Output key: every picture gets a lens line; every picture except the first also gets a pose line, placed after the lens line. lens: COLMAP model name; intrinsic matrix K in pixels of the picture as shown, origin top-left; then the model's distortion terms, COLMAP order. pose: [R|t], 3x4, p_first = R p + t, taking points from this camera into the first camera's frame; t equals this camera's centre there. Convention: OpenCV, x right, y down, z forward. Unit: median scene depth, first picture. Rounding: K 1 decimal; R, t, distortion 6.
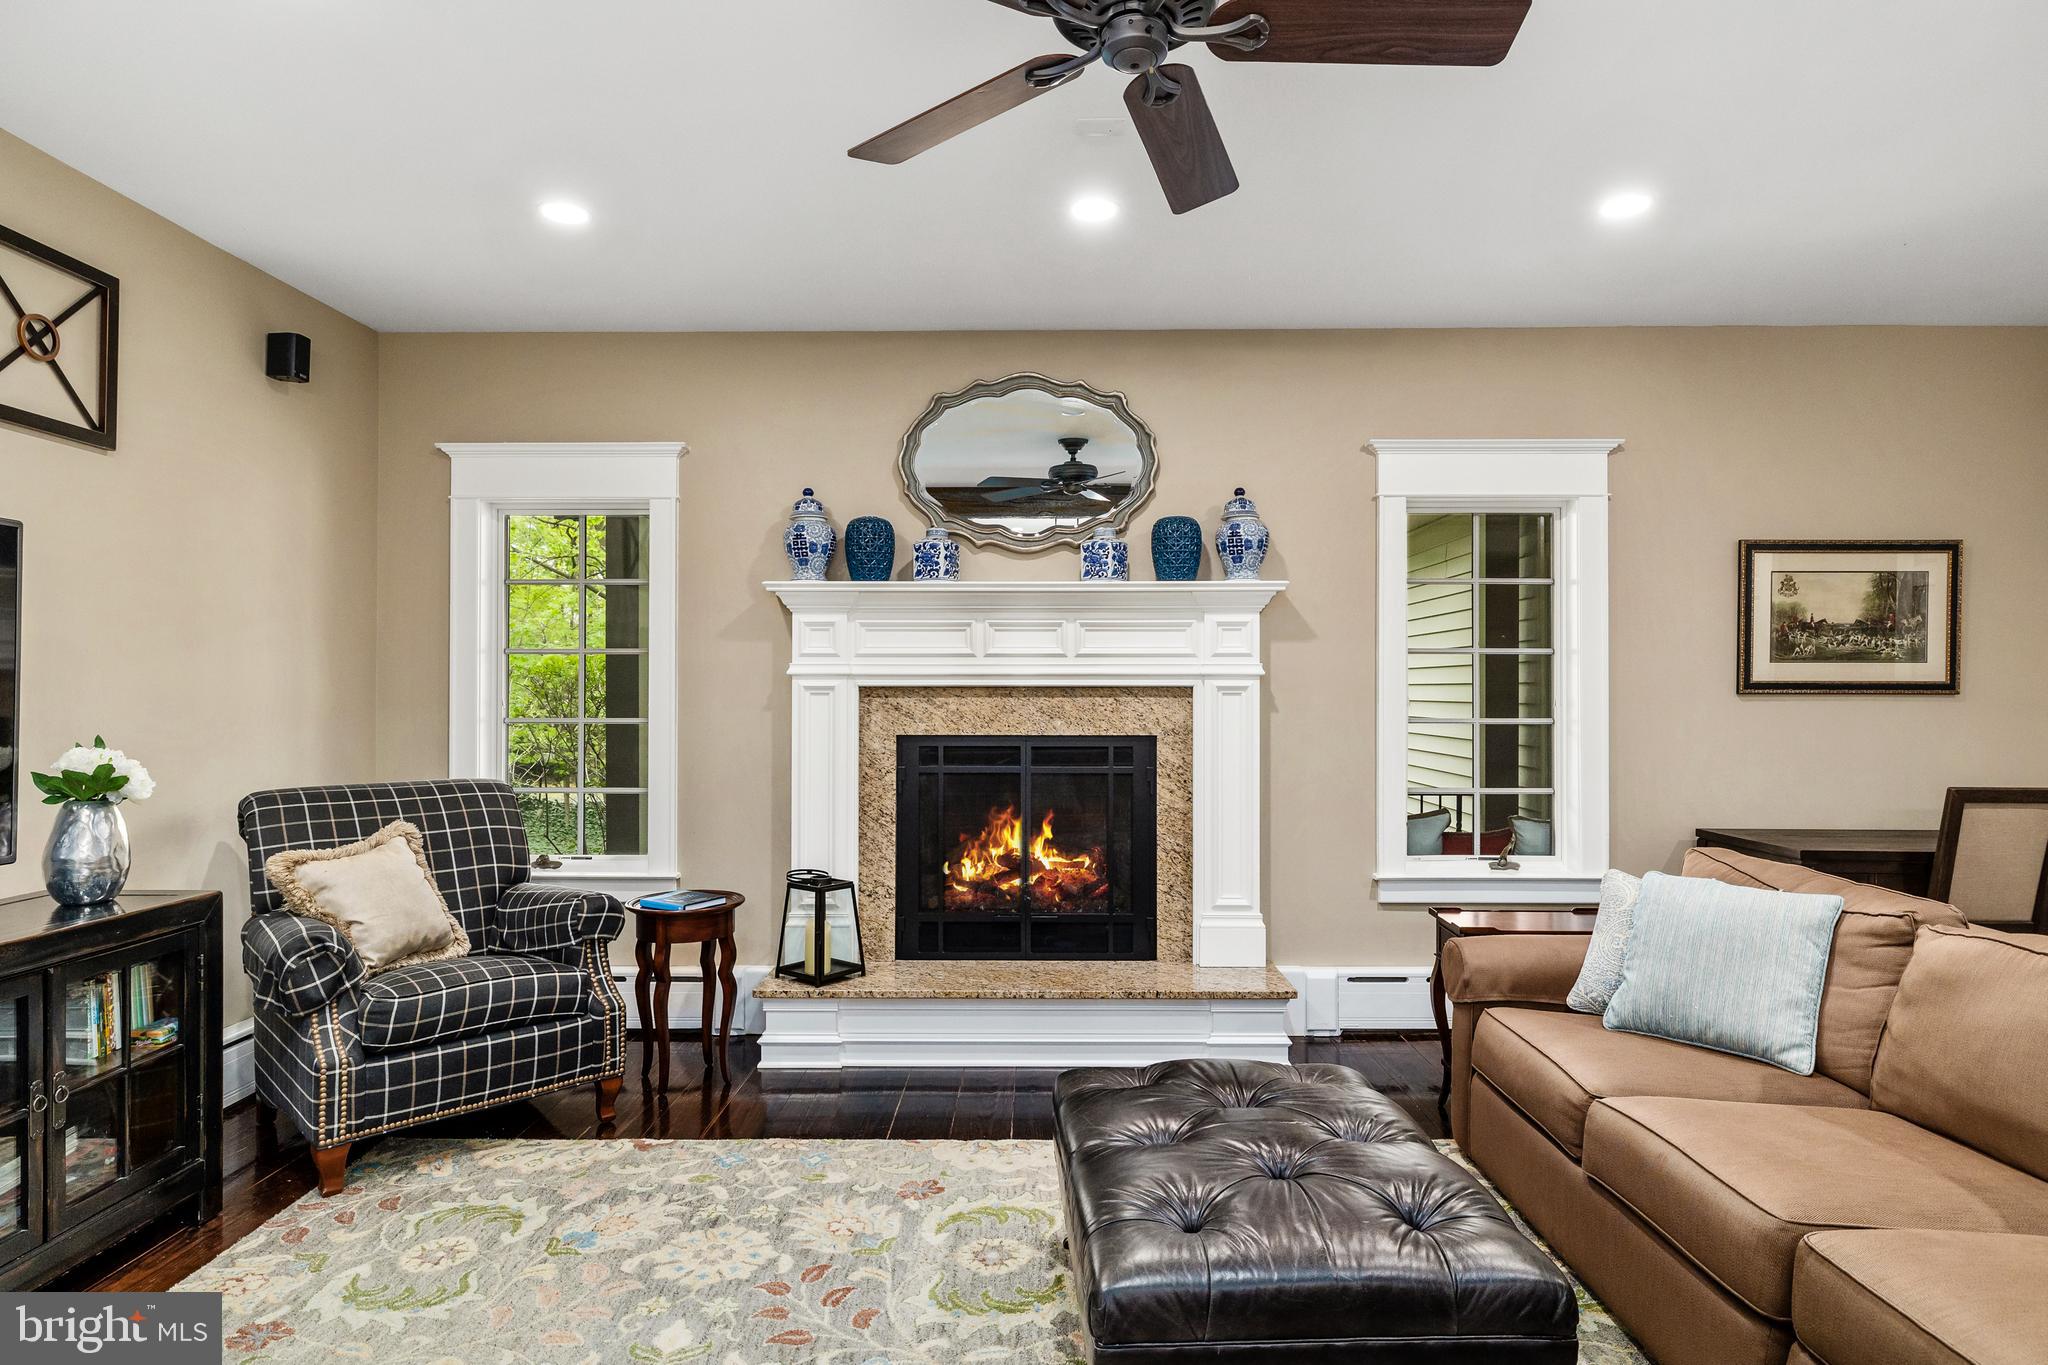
lens RADIAL K [[1131.3, 0, 1028.5], [0, 1131.3, 689.3], [0, 0, 1]] dist [-0.000079, -0.001304]
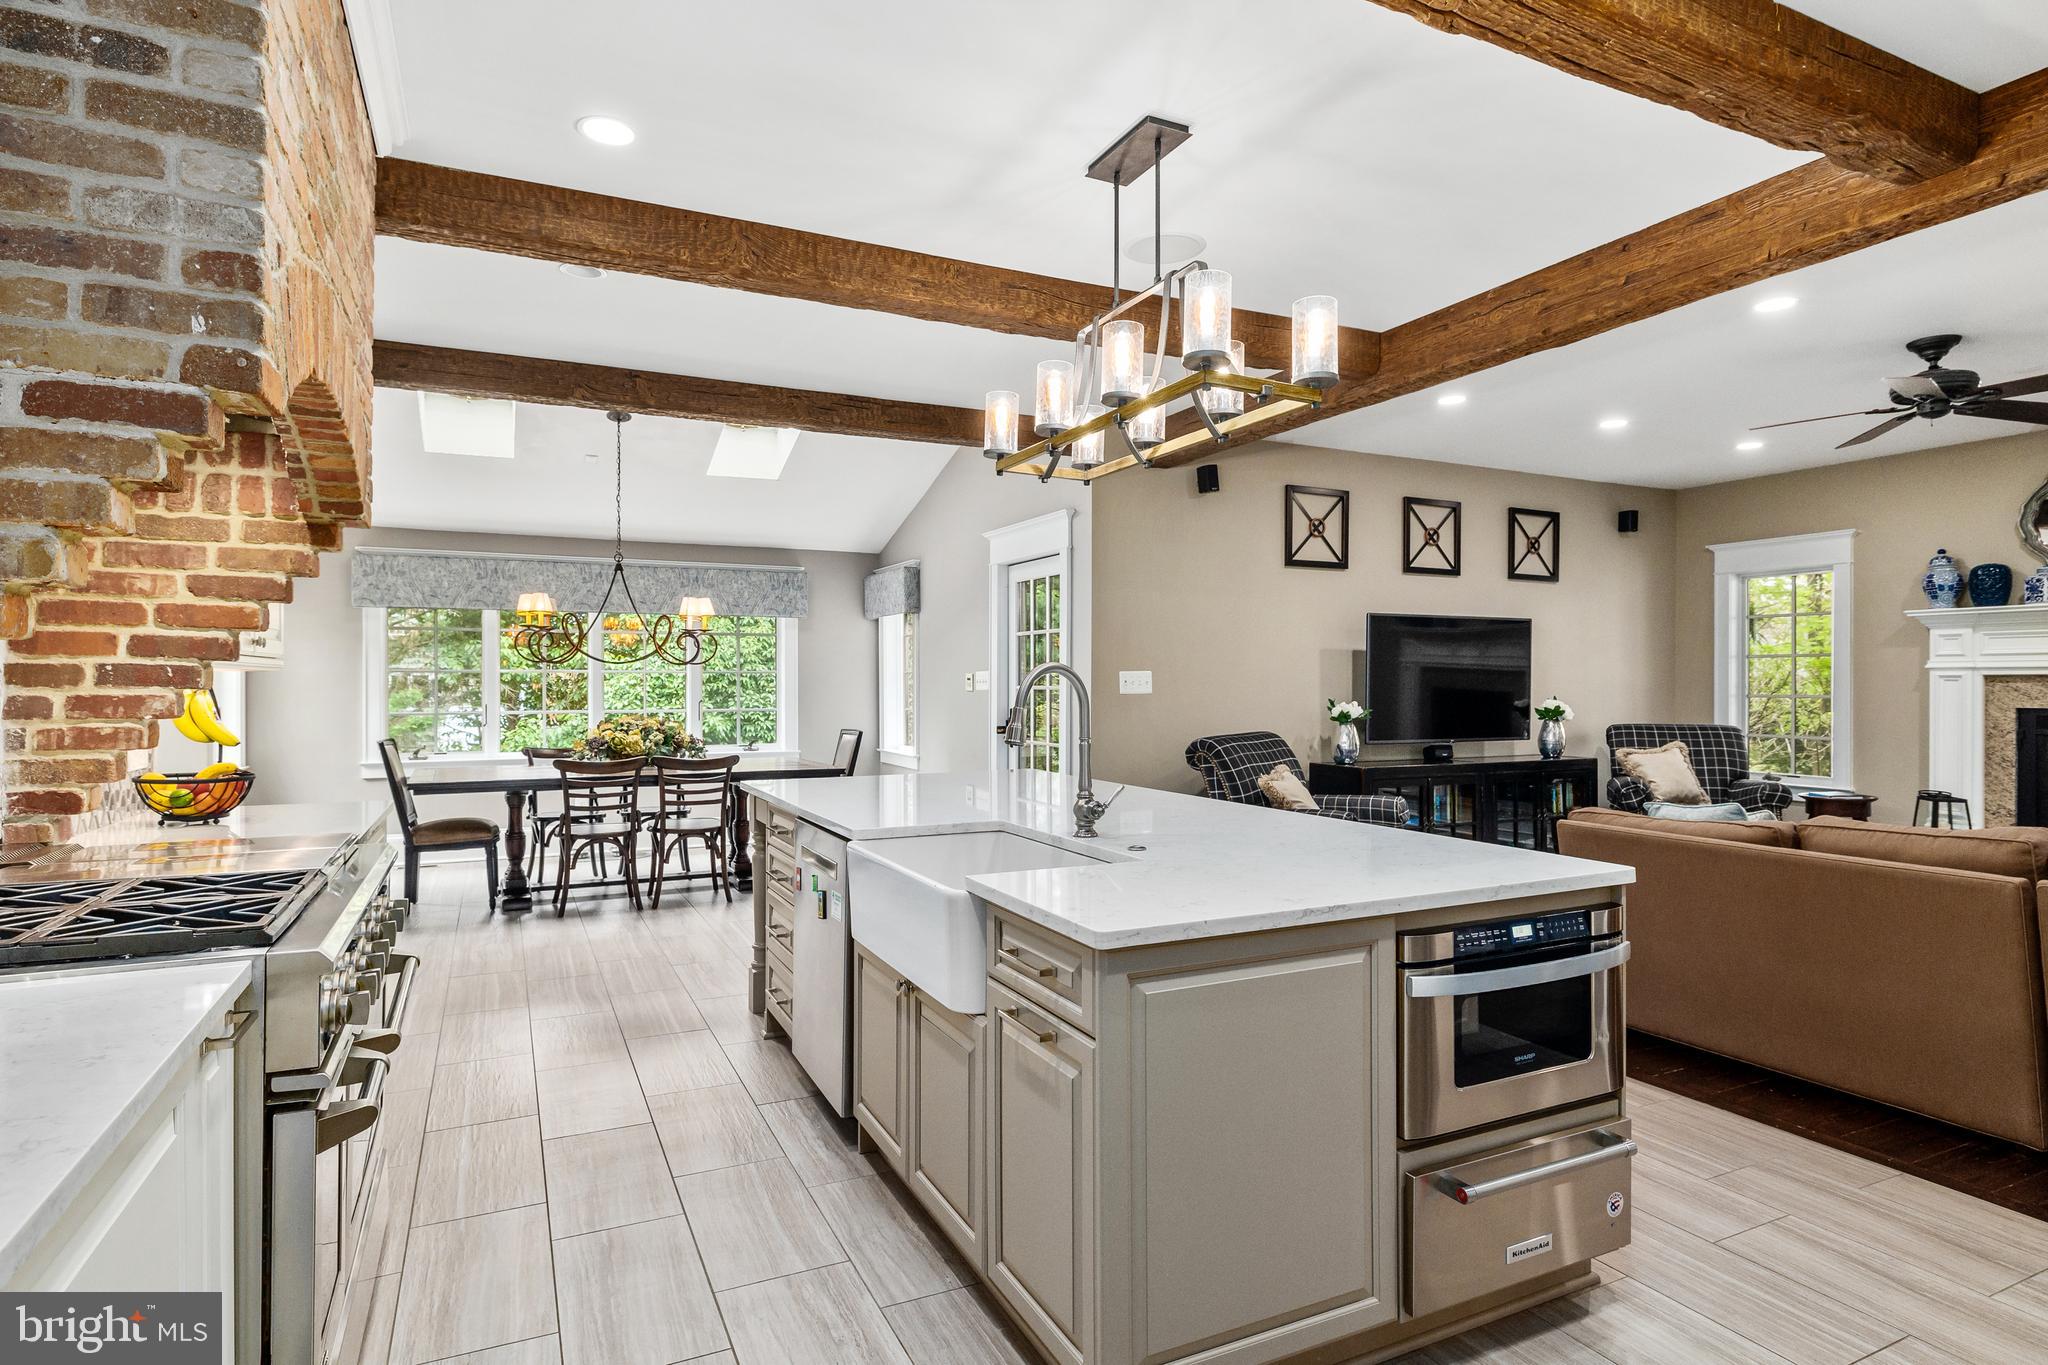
lens RADIAL K [[1093.4, 0, 1026.2], [0, 1093.4, 678.8], [0, 0, 1]] dist [0.002990, -0.001056]
pose [[0.438228, -0.002459, -0.898860, 0.668267], [0.002486, 0.999996, -0.001523, 0.001373], [0.898860, -0.001567, 0.438233, -0.879658]]
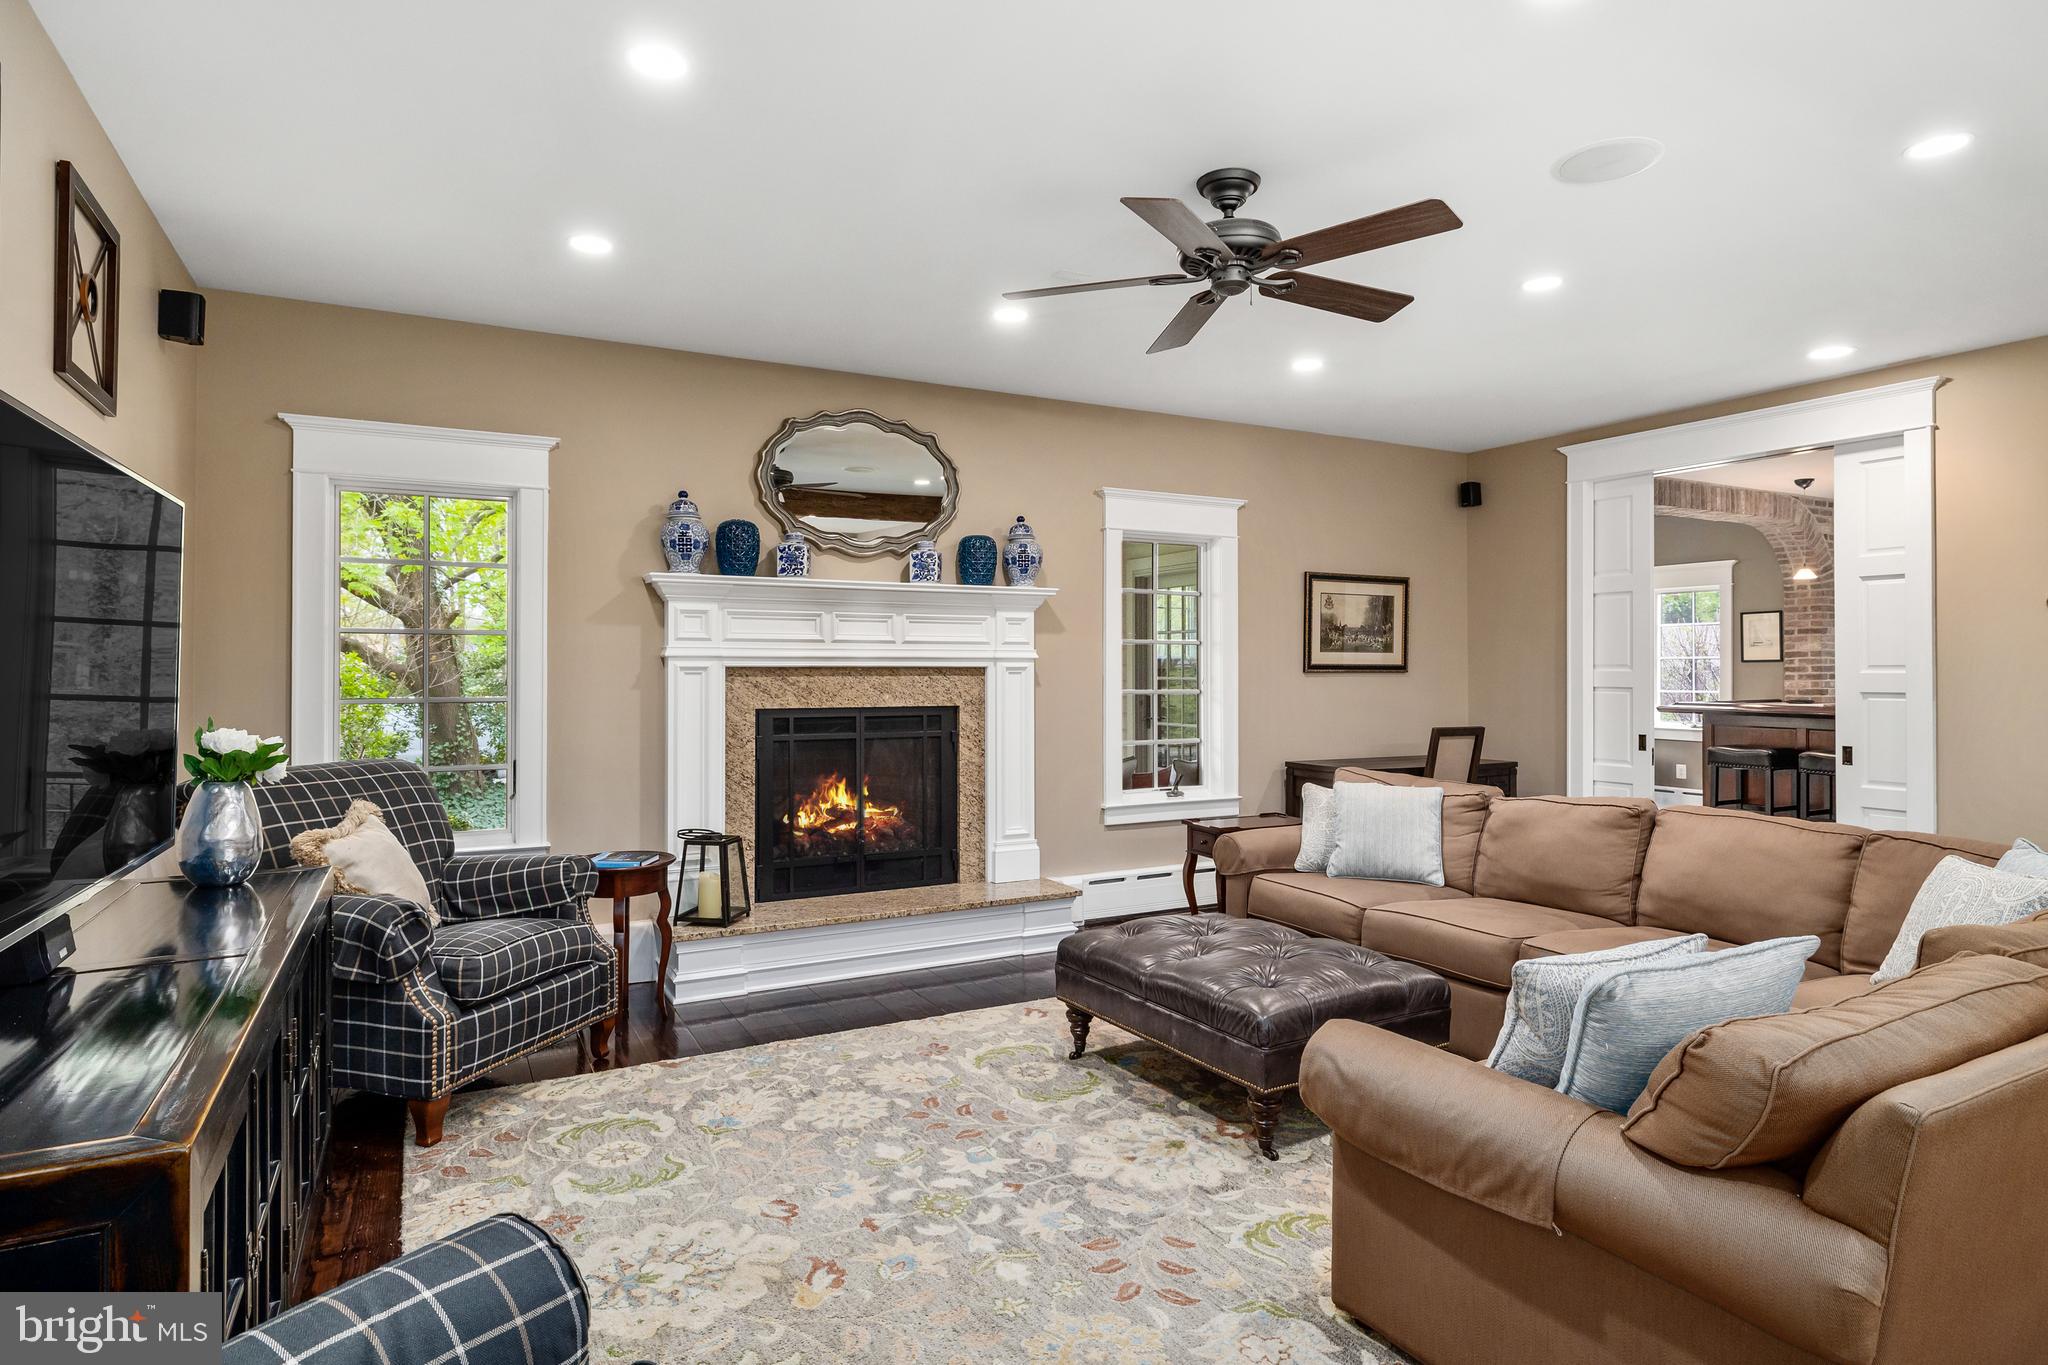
lens RADIAL K [[1093.4, 0, 1017.8], [0, 1093.4, 666.0], [0, 0, 1]] dist [0.002990, -0.001056]
pose [[0.879442, 0.001395, 0.476003, -0.457126], [-0.000069, 0.999996, -0.002801, -0.000414], [-0.476005, 0.002431, 0.879439, -0.124984]]
